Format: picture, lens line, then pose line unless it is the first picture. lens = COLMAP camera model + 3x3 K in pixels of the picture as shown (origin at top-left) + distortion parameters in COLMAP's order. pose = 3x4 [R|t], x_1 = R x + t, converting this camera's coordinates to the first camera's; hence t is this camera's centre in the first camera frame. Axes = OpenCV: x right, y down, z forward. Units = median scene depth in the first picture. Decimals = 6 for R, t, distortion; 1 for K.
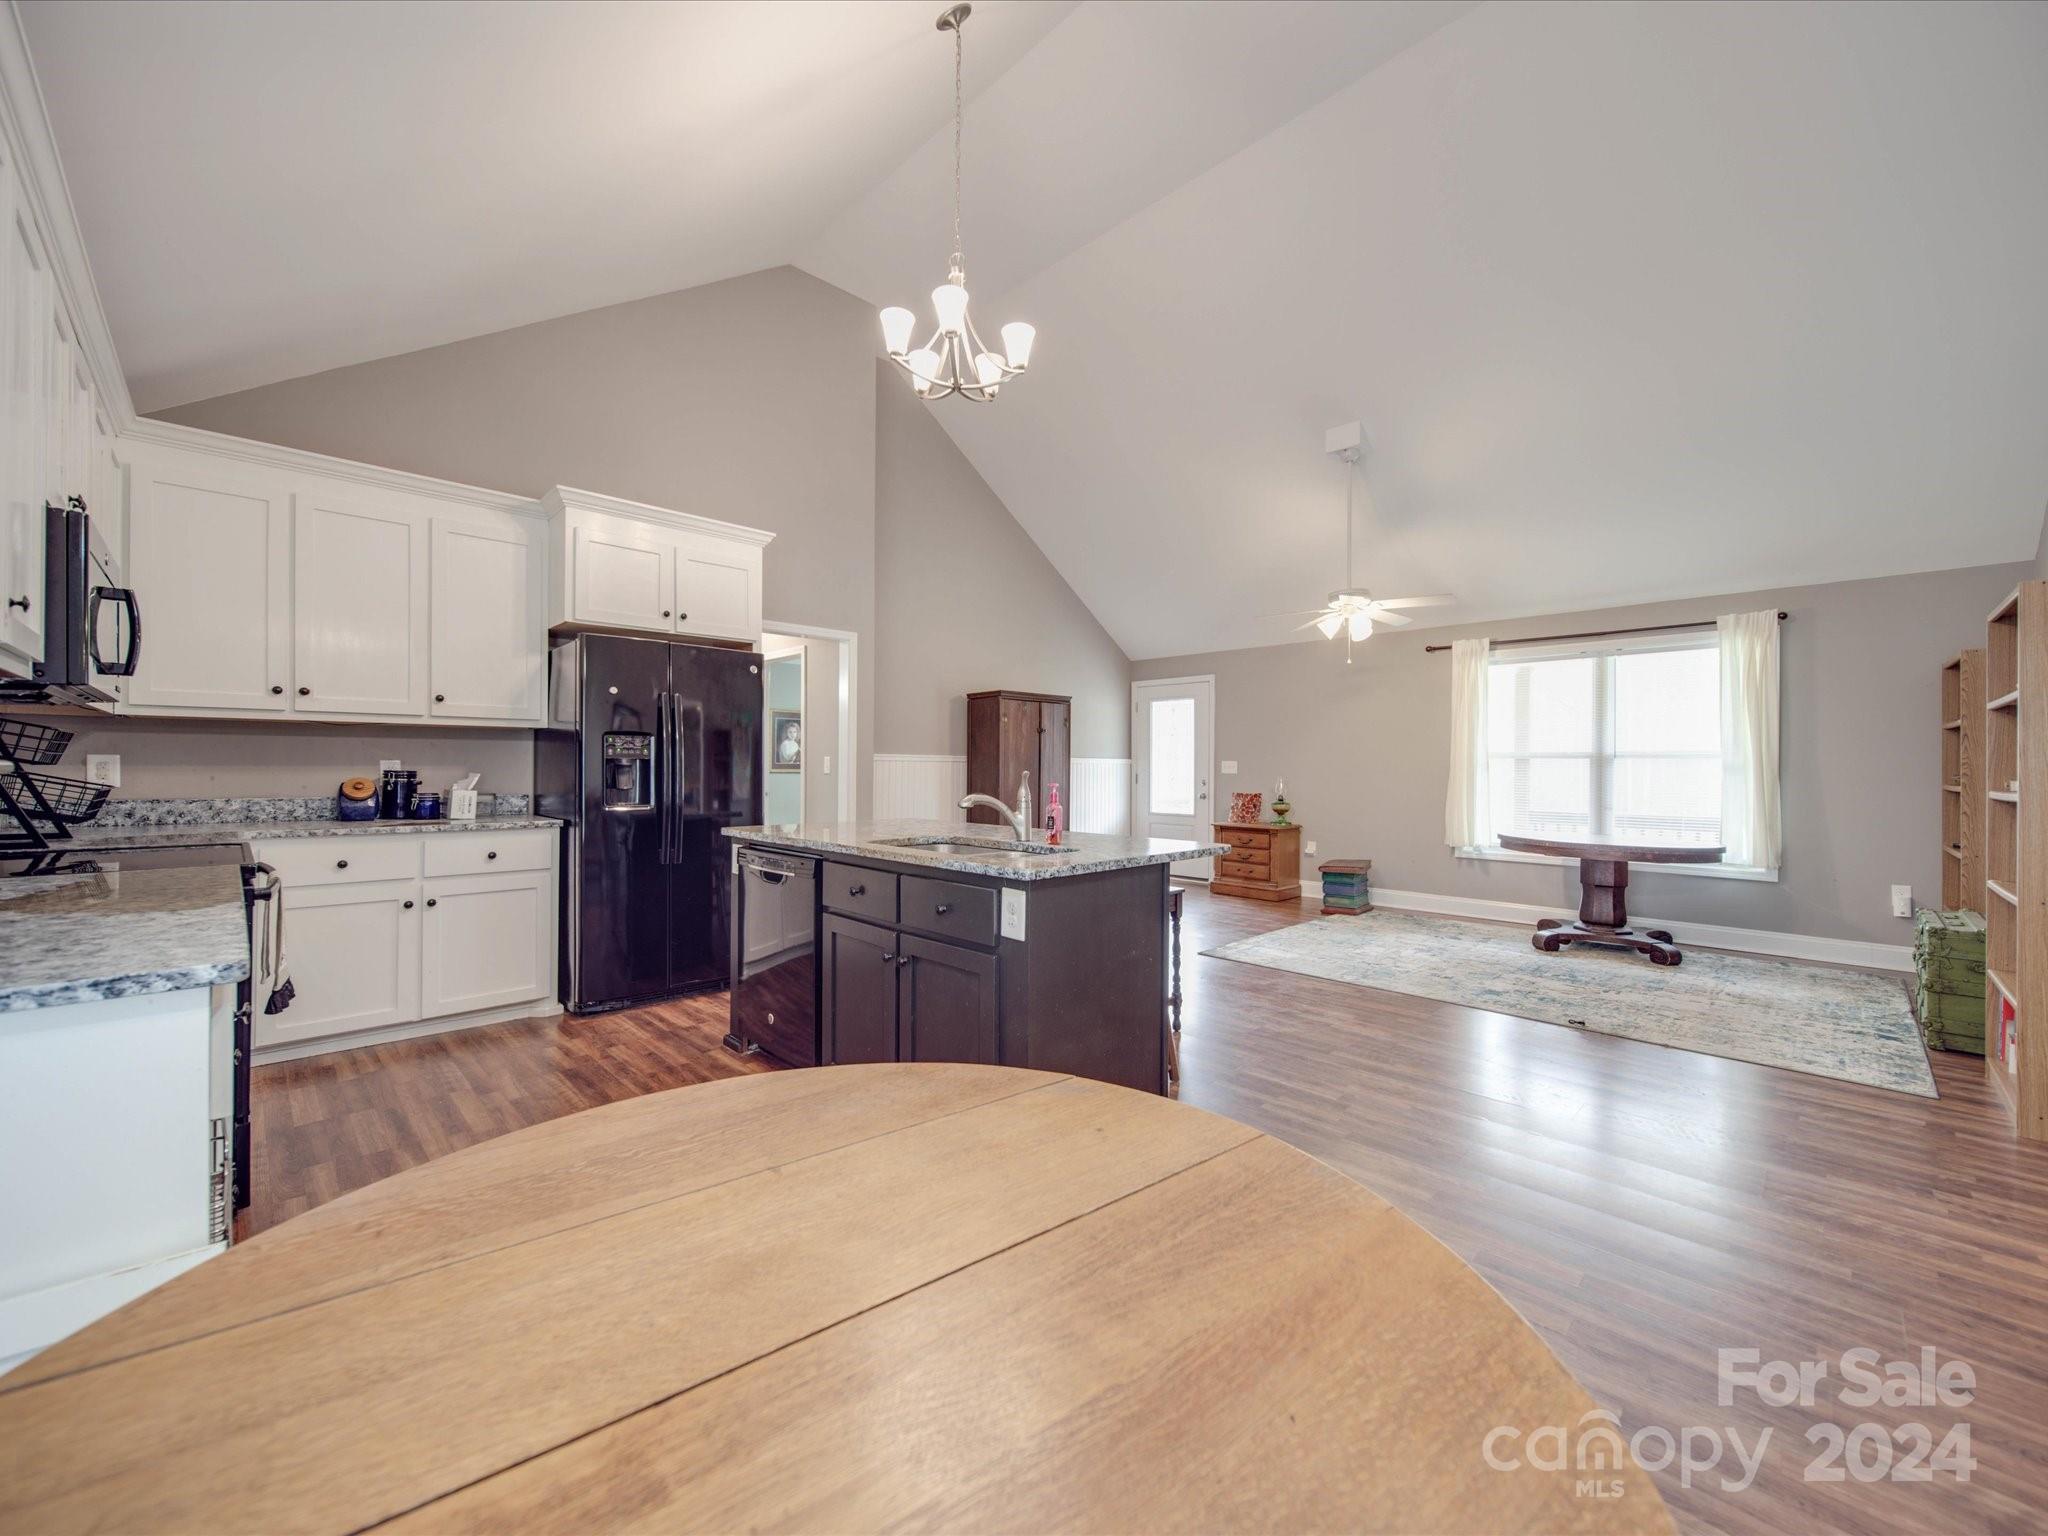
lens RADIAL K [[783.6, 0, 1020.0], [0, 783.6, 770.3], [0, 0, 1]] dist [0.001699, 0.000110]
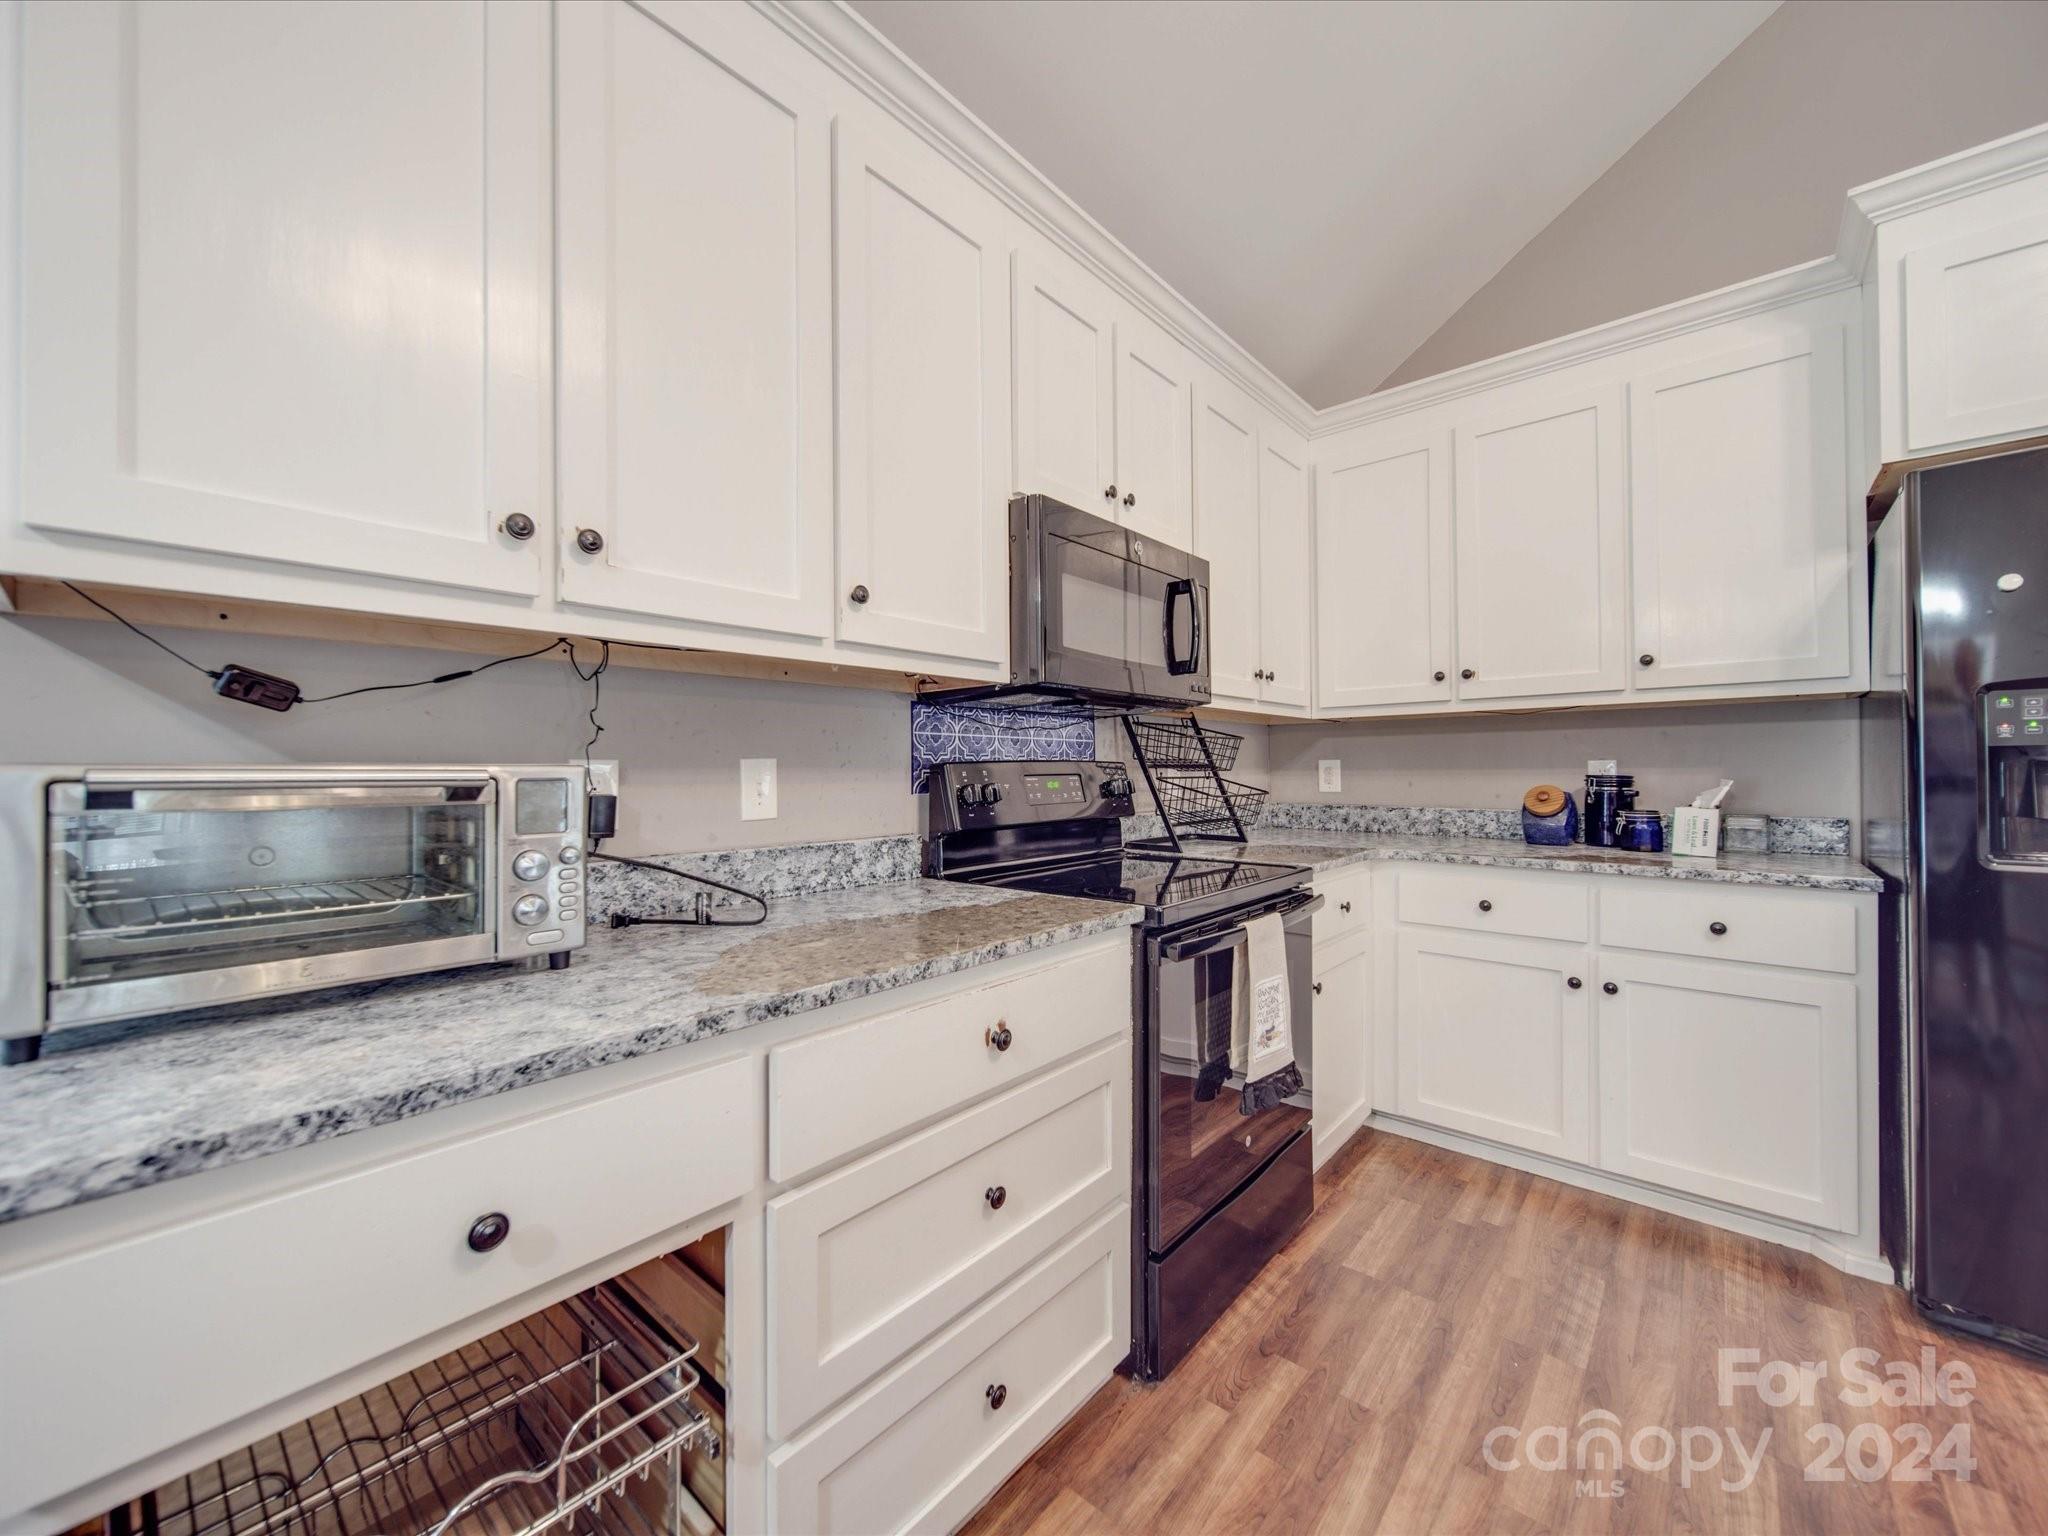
lens RADIAL K [[799.7, 0, 1028.4], [0, 799.7, 761.3], [0, 0, 1]] dist [-0.001126, -0.000602]
pose [[0.073013, -0.016220, -0.997199, -0.142336], [0.003045, 0.999867, -0.016040, -0.002297], [0.997326, -0.001865, 0.073053, 0.470291]]
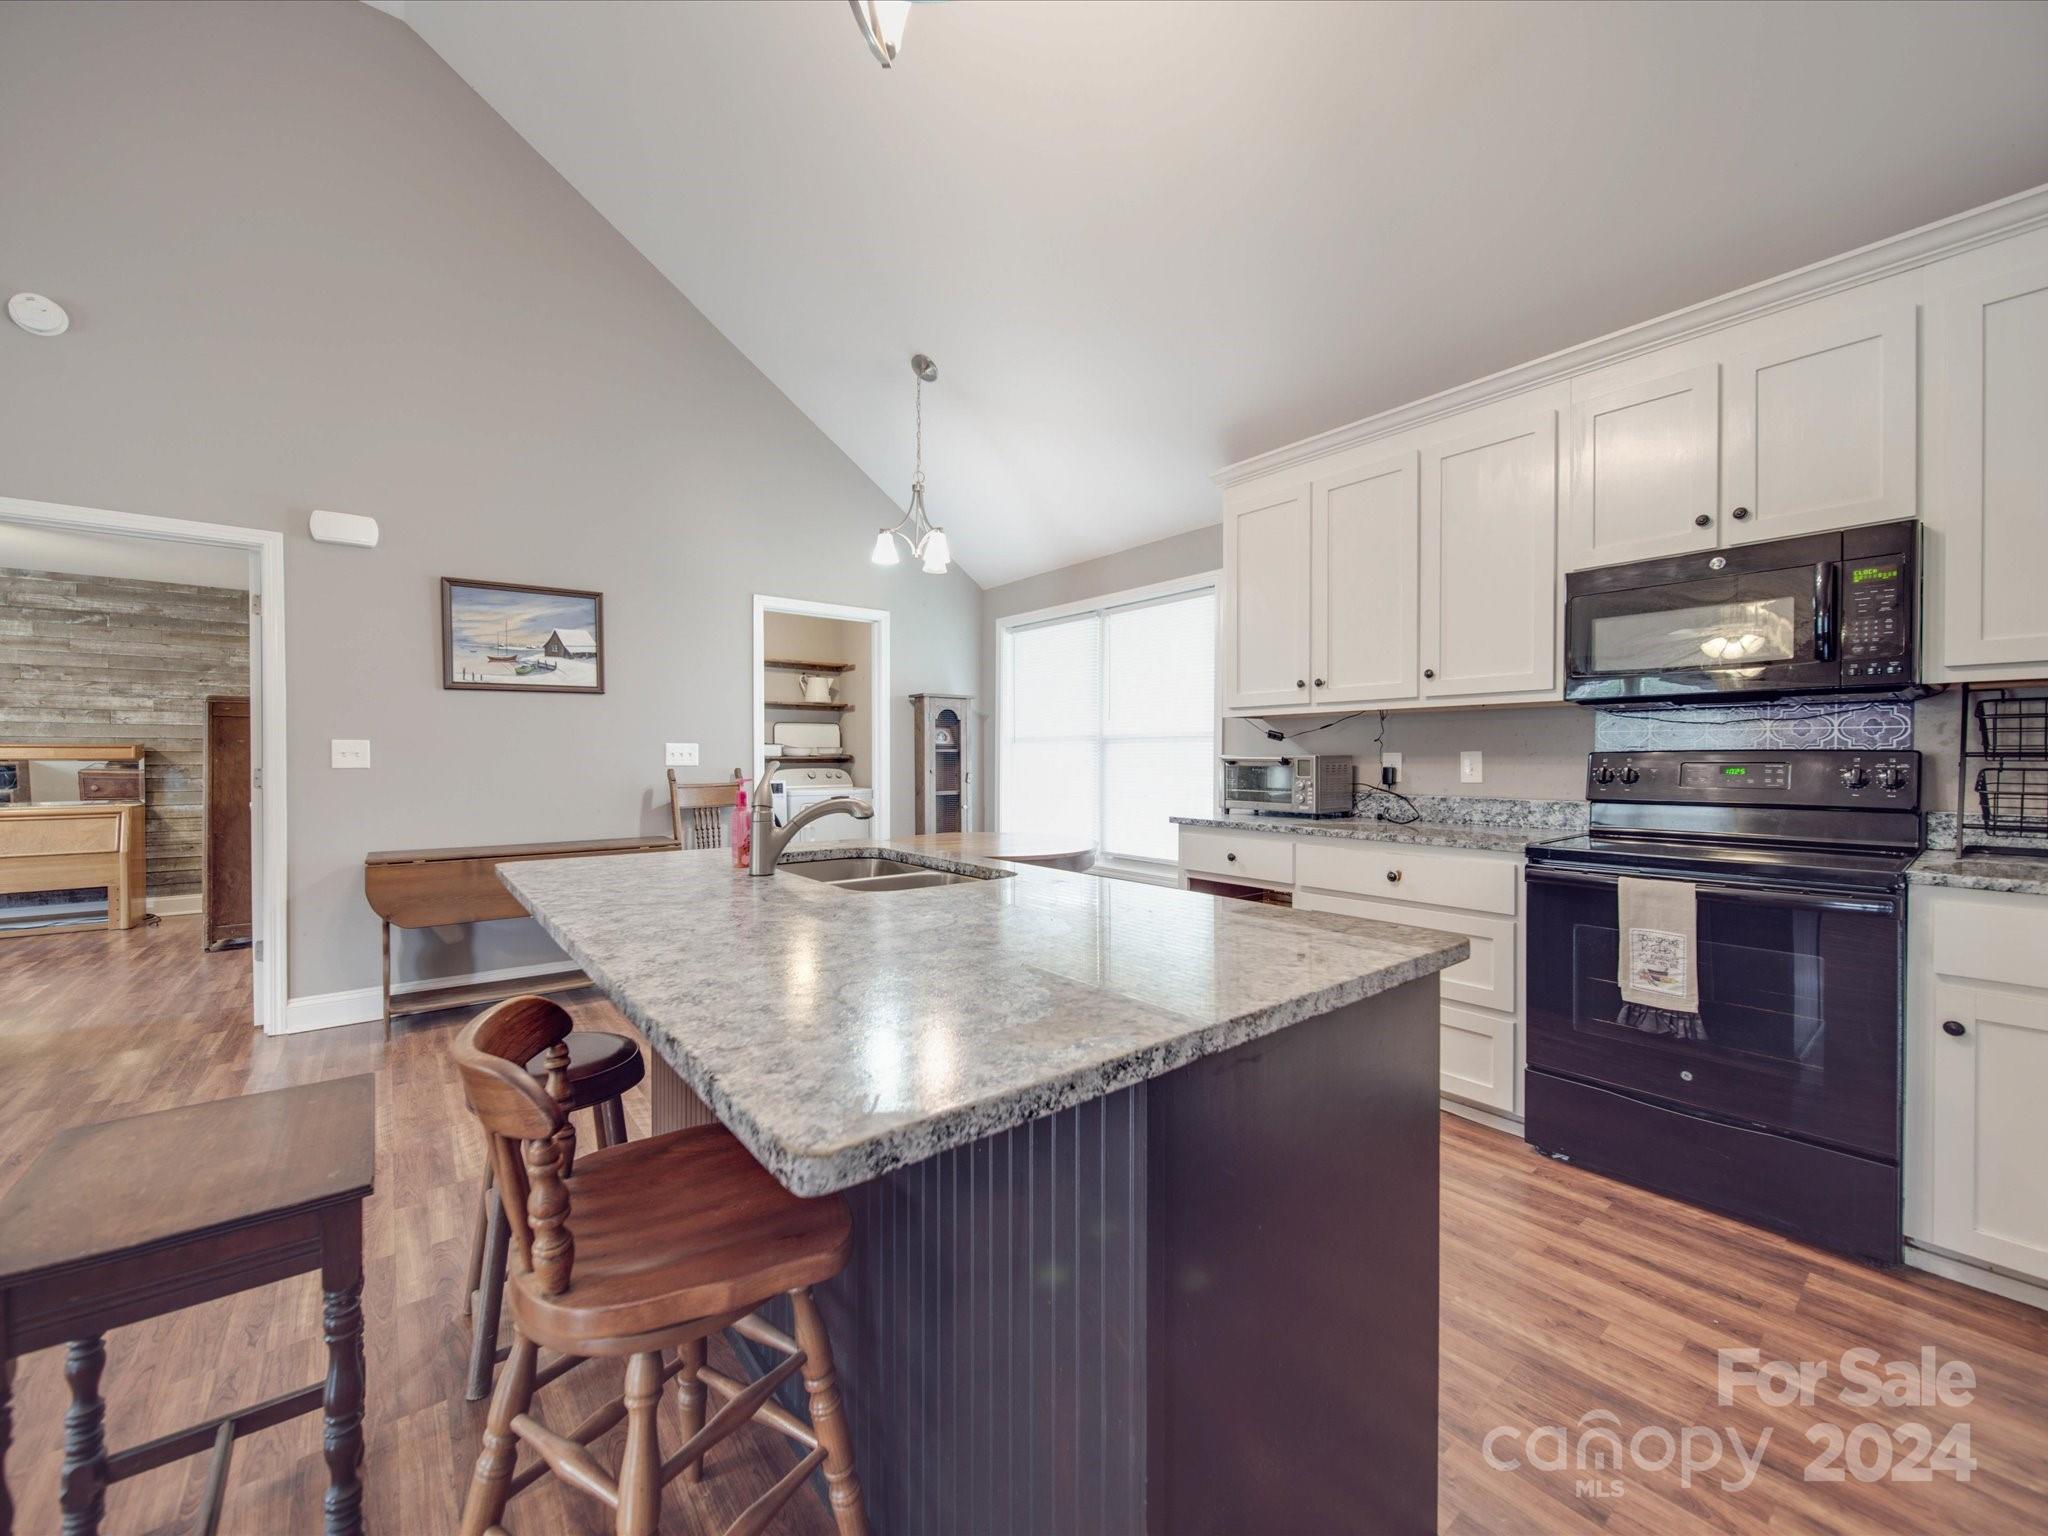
lens RADIAL K [[799.7, 0, 1025.4], [0, 799.7, 765.3], [0, 0, 1]] dist [-0.001126, -0.000602]
pose [[-0.993868, -0.008215, 0.110265, -0.216413], [-0.007154, 0.999924, 0.010008, -0.001738], [-0.110339, 0.009158, -0.993852, 1.278240]]
